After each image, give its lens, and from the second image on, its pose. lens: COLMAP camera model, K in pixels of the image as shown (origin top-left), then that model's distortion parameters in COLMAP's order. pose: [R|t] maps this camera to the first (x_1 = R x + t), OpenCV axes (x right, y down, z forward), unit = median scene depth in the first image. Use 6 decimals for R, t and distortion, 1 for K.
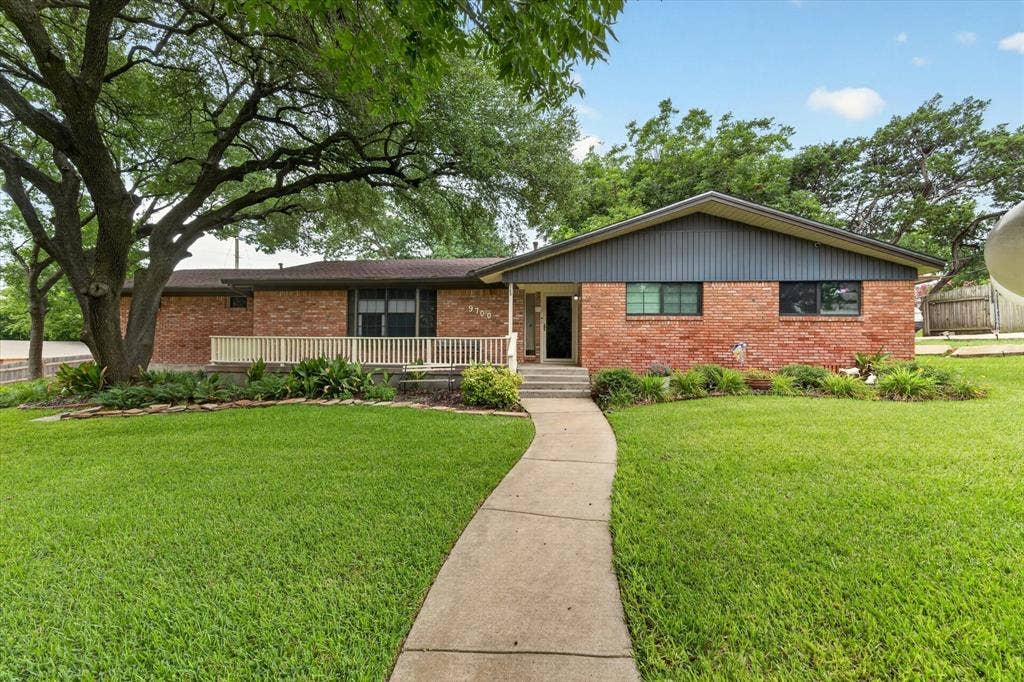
lens RADIAL K [[406.9, 0, 508.8], [0, 406.9, 344.1], [0, 0, 1]] dist [0.000695, 0.000132]
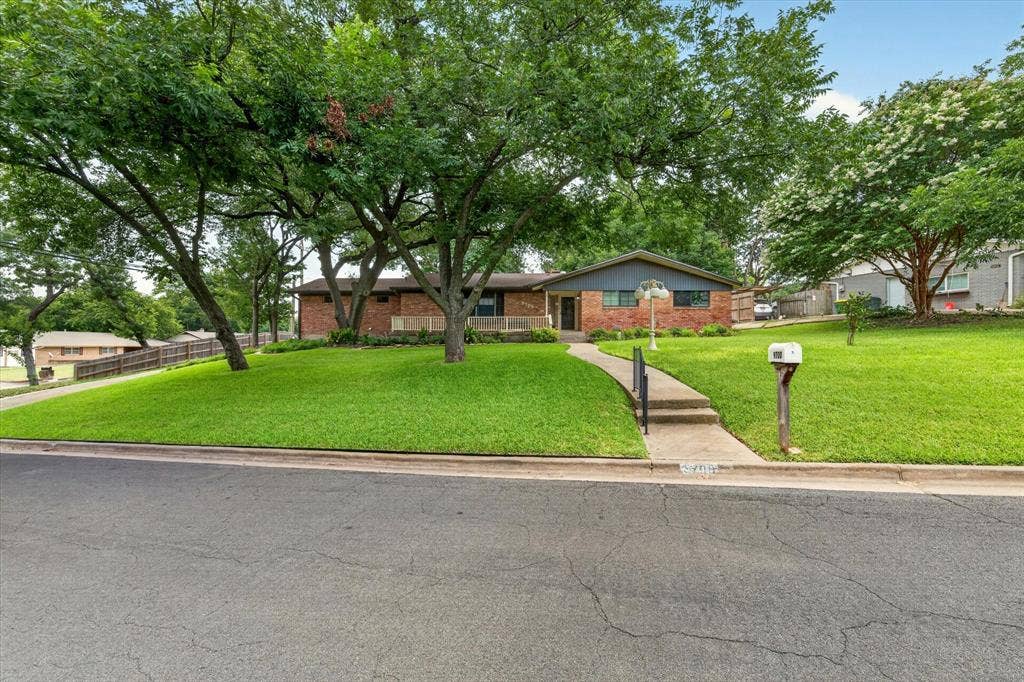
lens RADIAL K [[406.9, 0, 508.8], [0, 406.9, 344.1], [0, 0, 1]] dist [0.000695, 0.000132]
pose [[0.998935, -0.000103, 0.046140, -0.268827], [-0.000025, 0.999996, 0.002771, 0.108464], [-0.046140, -0.002769, 0.998931, -0.982017]]
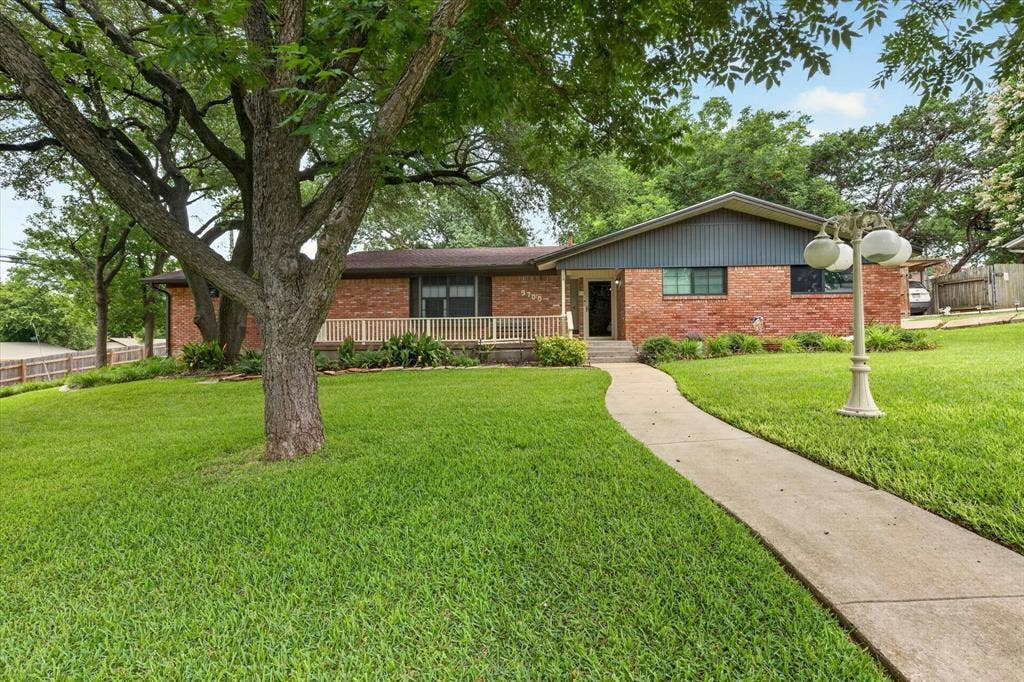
lens RADIAL K [[471.3, 0, 512.0], [0, 471.3, 341.0], [0, 0, 1]] dist [0.000708, 0.000366]
pose [[0.999748, -0.014007, 0.017555, -0.163072], [0.014071, 0.999895, -0.003513, 0.055204], [-0.017504, 0.003760, 0.999840, -0.333250]]
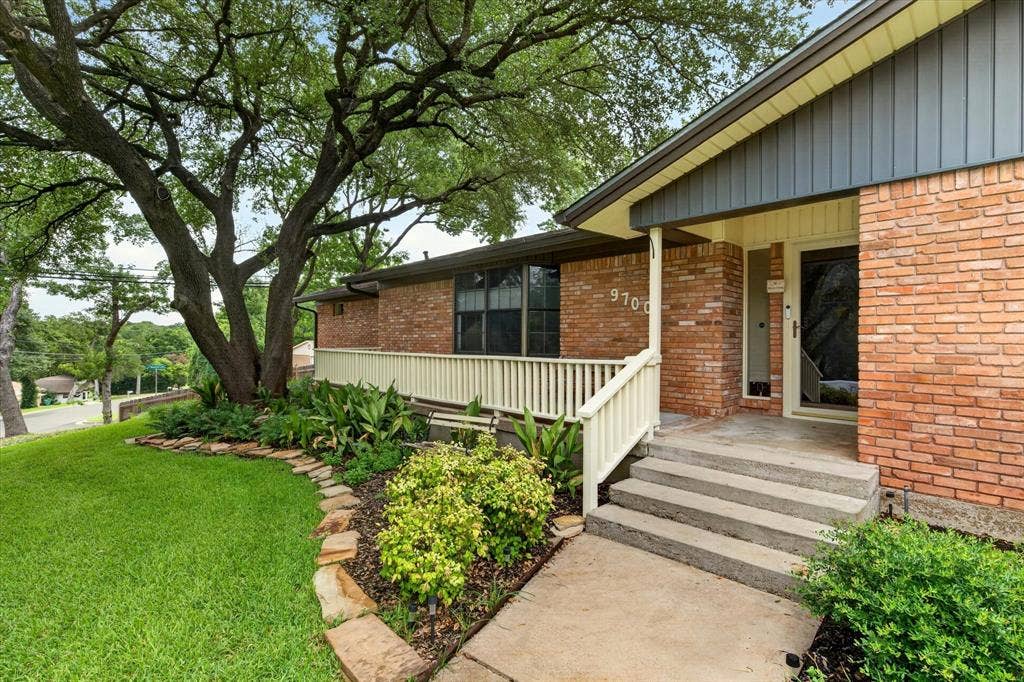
lens RADIAL K [[471.3, 0, 512.0], [0, 471.3, 341.0], [0, 0, 1]] dist [0.000708, 0.000366]
pose [[0.783419, -0.003306, -0.621485, 0.182190], [0.002843, 0.999994, -0.001736, -0.033014], [0.621487, -0.000407, 0.783424, 0.518901]]
